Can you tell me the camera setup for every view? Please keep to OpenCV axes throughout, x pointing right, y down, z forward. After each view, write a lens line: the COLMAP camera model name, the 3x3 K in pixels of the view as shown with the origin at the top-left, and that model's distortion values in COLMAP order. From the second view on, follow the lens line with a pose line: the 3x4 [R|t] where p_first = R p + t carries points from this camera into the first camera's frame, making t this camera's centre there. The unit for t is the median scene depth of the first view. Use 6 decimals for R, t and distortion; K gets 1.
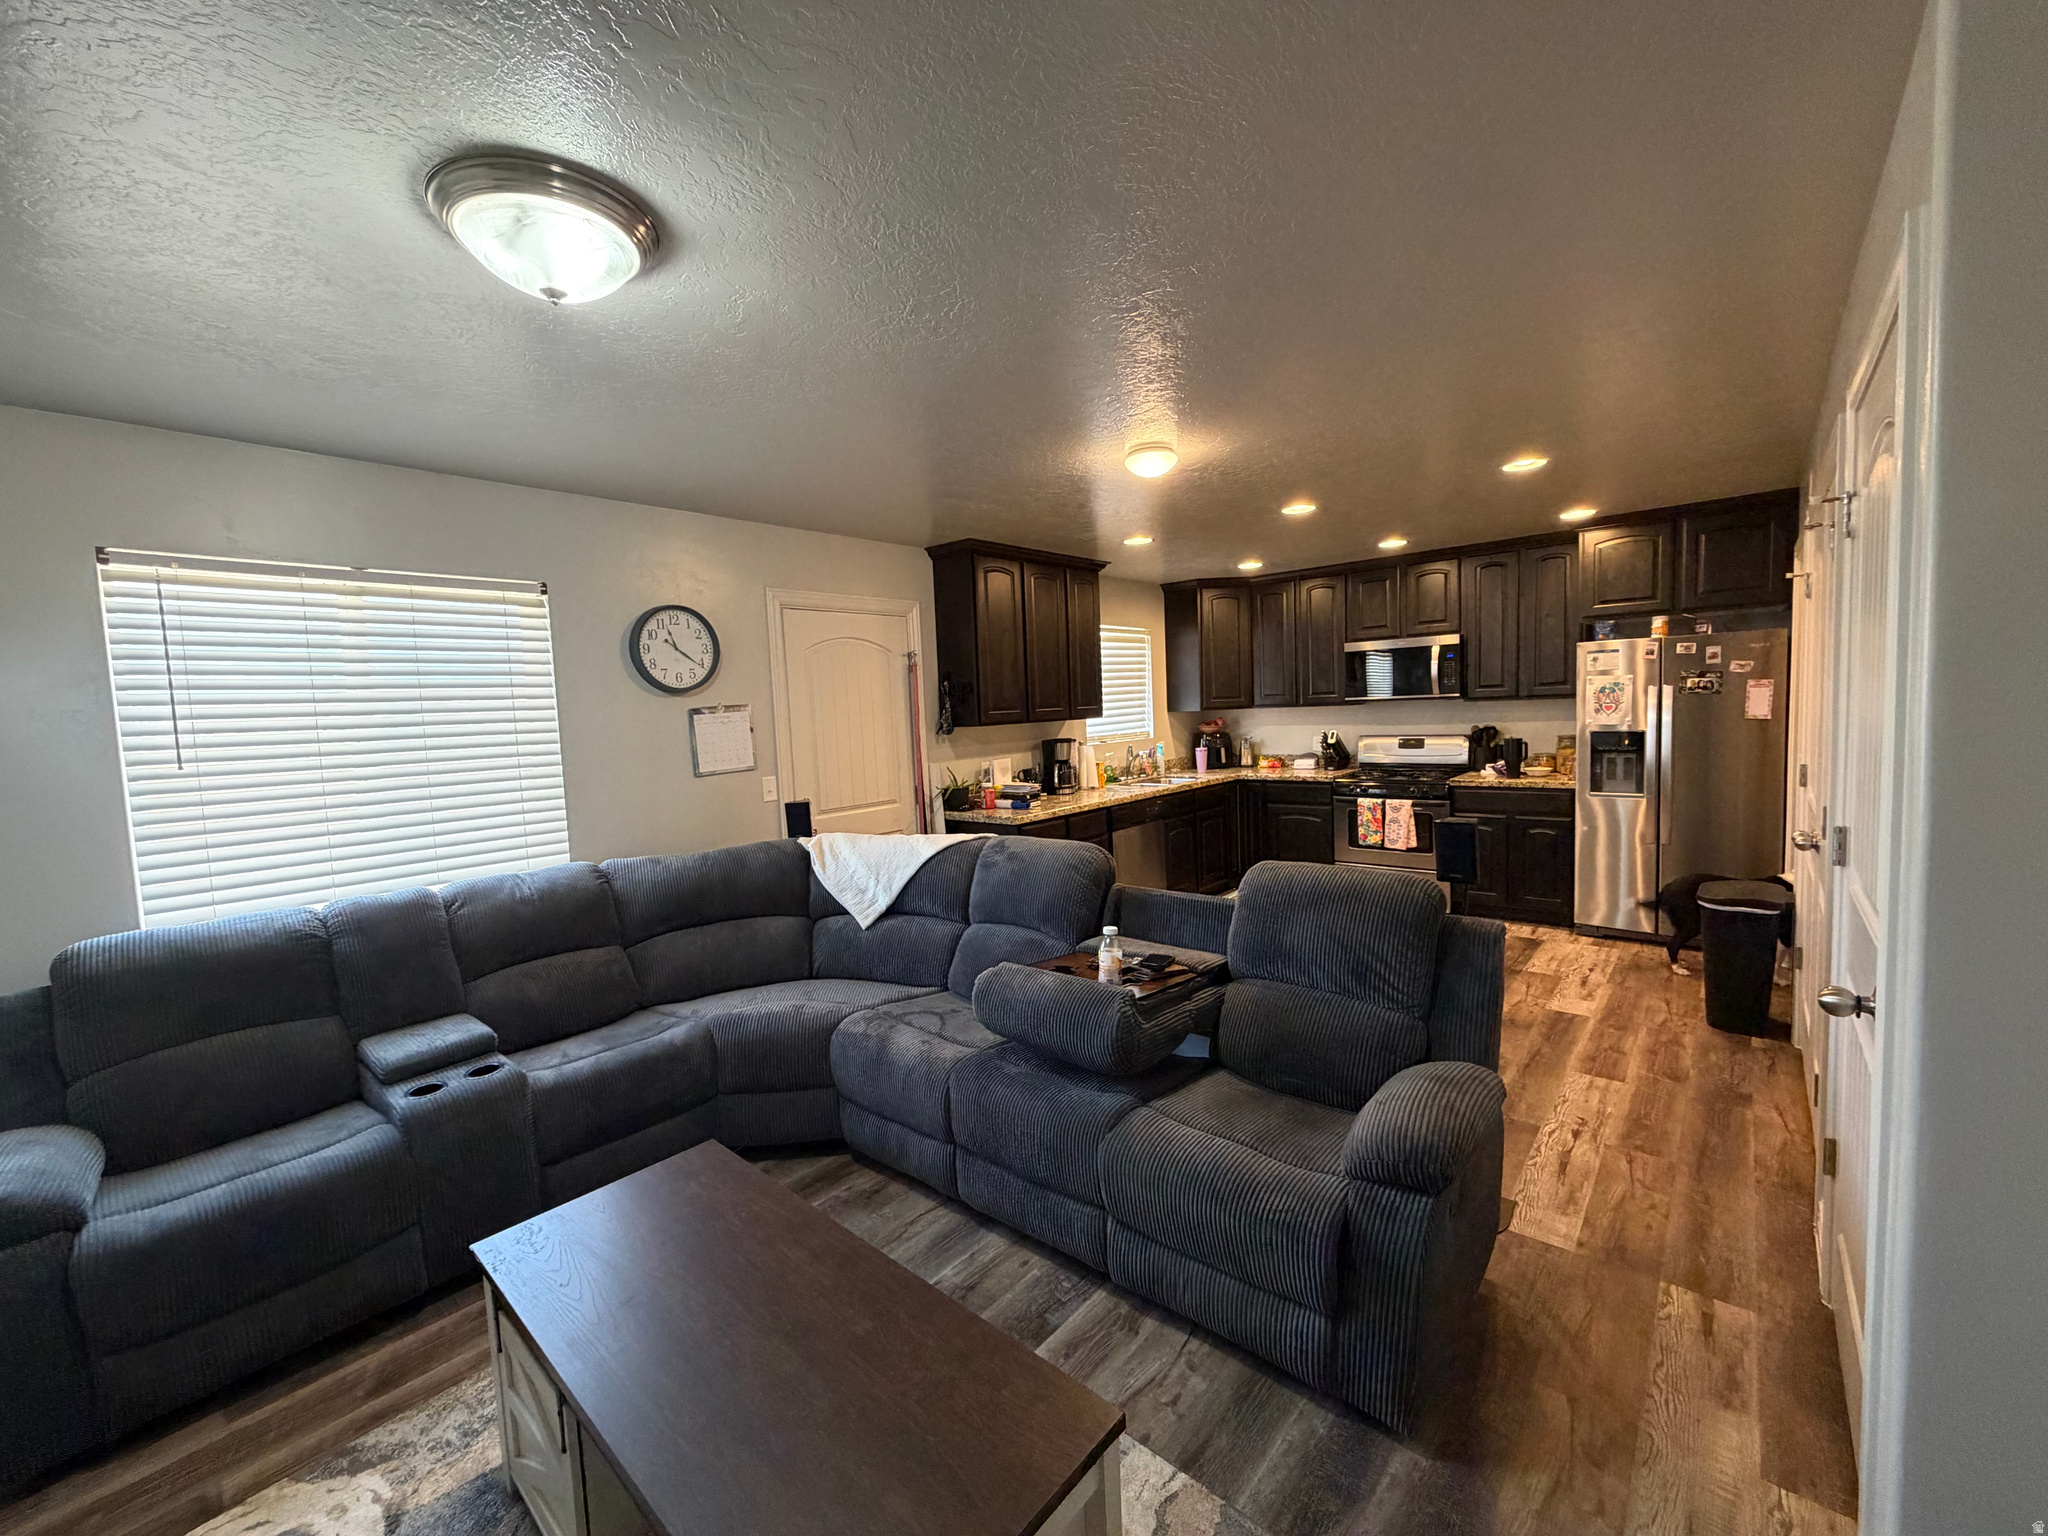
lens RADIAL K [[818.2, 0, 1019.8], [0, 818.2, 767.4], [0, 0, 1]] dist [0.000422, 0.000198]
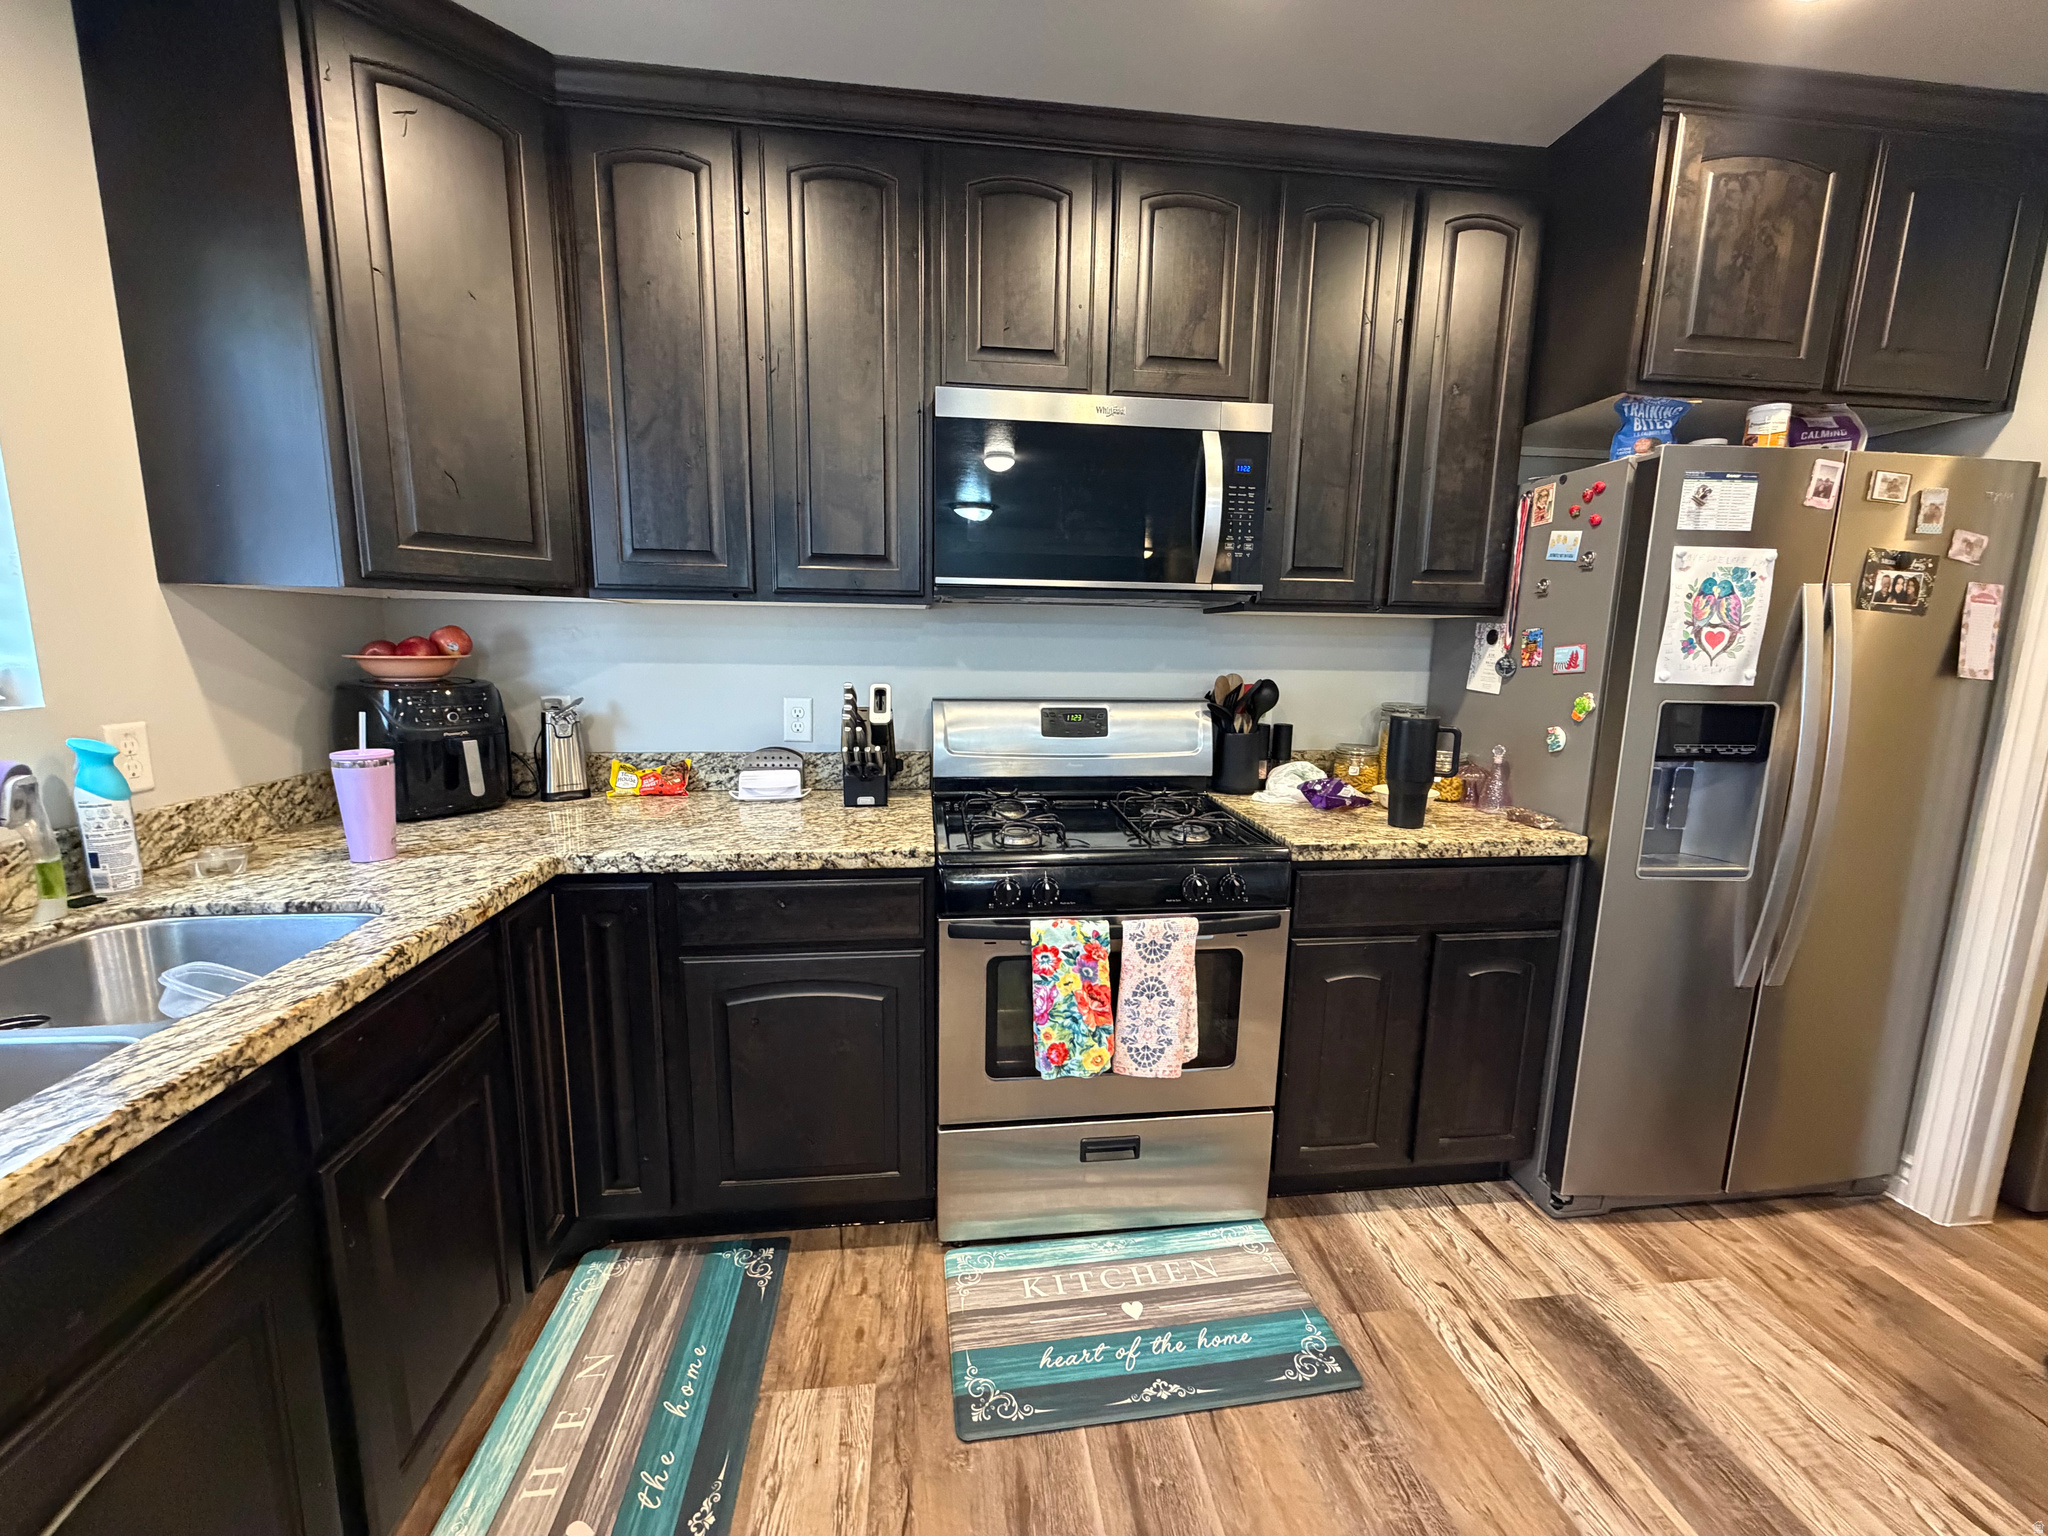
lens RADIAL K [[818.2, 0, 1021.9], [0, 818.2, 767.9], [0, 0, 1]] dist [0.000422, 0.000198]
pose [[0.667208, -0.066019, 0.741940, 0.334001], [0.012093, 0.996893, 0.077831, -0.065791], [-0.744773, -0.042957, 0.665933, 1.354765]]
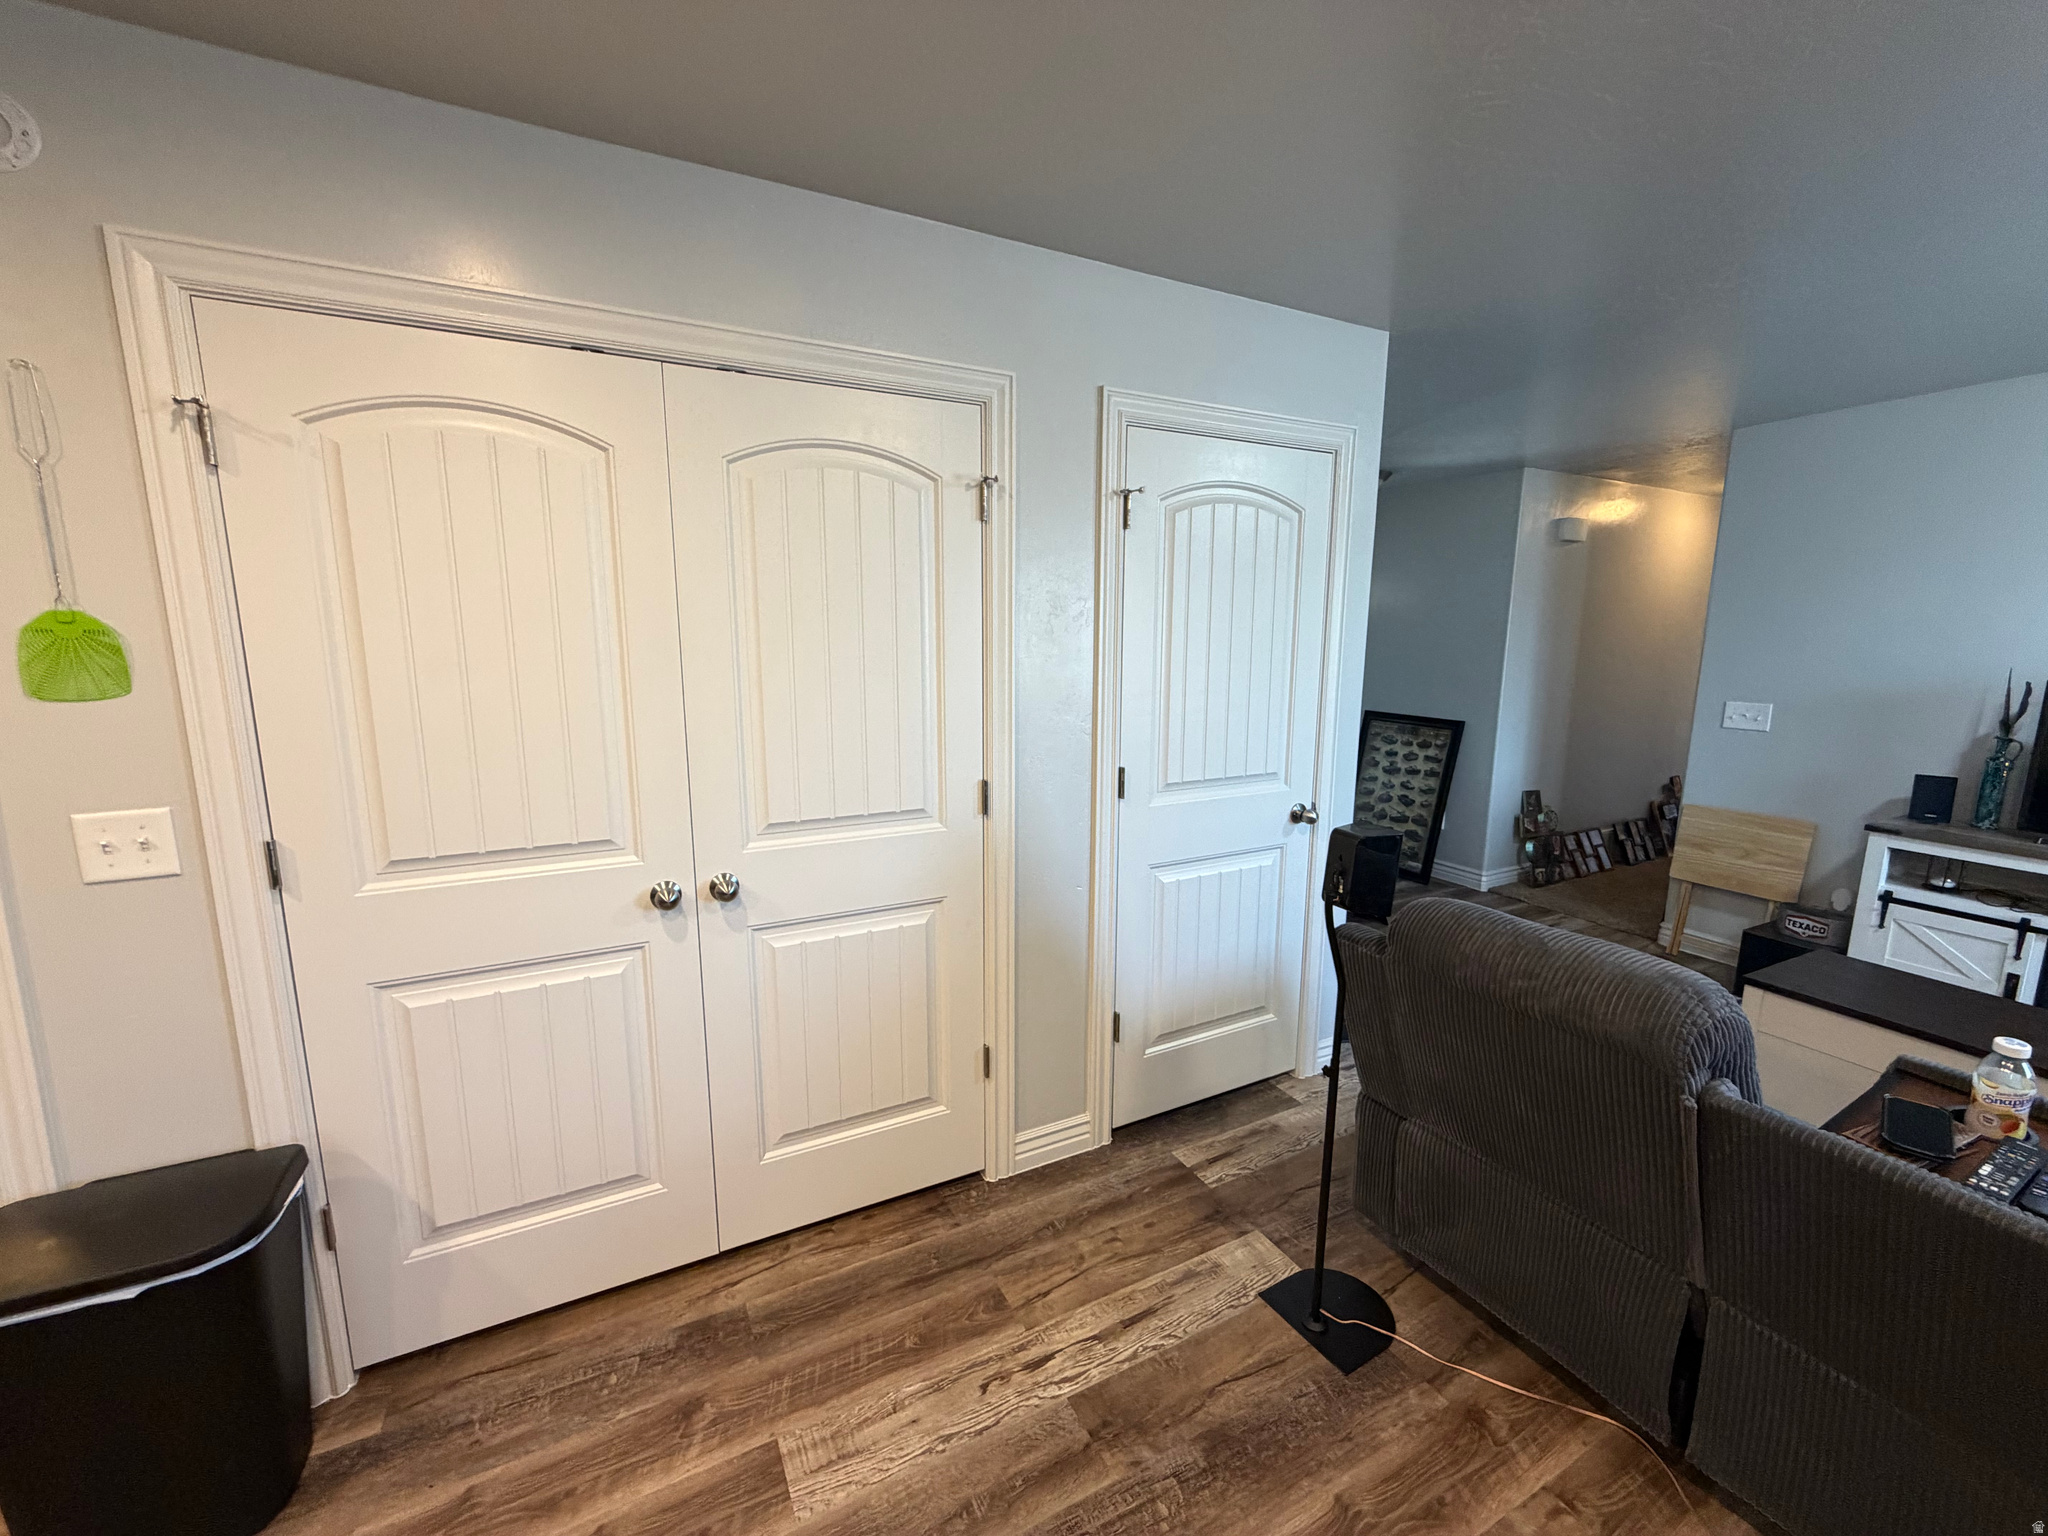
lens RADIAL K [[818.2, 0, 1019.2], [0, 818.2, 770.2], [0, 0, 1]] dist [0.000422, 0.000198]
pose [[-0.930882, -0.022314, 0.364638, 0.381381], [0.061958, 0.974030, 0.217779, -0.109920], [-0.360027, 0.225318, -0.905324, 1.186724]]
